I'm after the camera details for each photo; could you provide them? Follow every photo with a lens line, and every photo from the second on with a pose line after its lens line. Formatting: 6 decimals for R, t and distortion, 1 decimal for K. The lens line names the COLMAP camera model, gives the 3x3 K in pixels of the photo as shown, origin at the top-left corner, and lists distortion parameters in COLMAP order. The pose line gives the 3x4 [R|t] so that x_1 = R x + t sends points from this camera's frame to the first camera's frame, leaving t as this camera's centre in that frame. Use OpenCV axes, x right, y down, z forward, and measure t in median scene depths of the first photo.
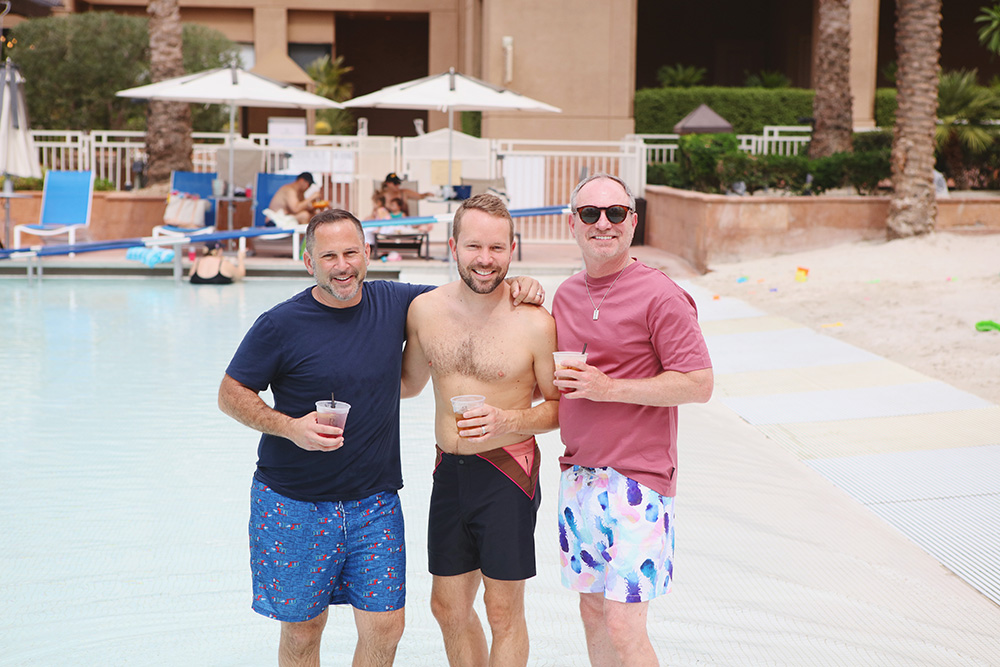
lens RADIAL K [[2016.2, 0, 500.2], [0, 2016.2, 333.0], [0, 0, 1]] dist [-0.020288, 0.000000]
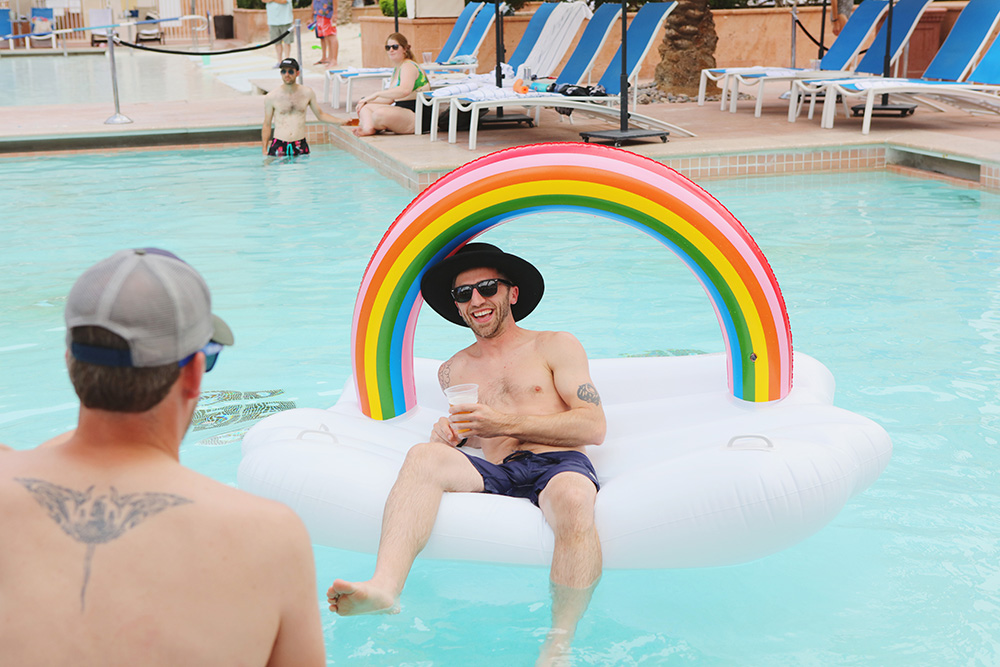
lens RADIAL K [[1567.7, 0, 499.7], [0, 1567.7, 333.3], [0, 0, 1]] dist [-0.060161, 0.000000]
pose [[0.983343, -0.064349, 0.169986, 0.056460], [0.043190, 0.991171, 0.125360, 0.070656], [-0.176552, -0.115930, 0.977440, -0.658768]]
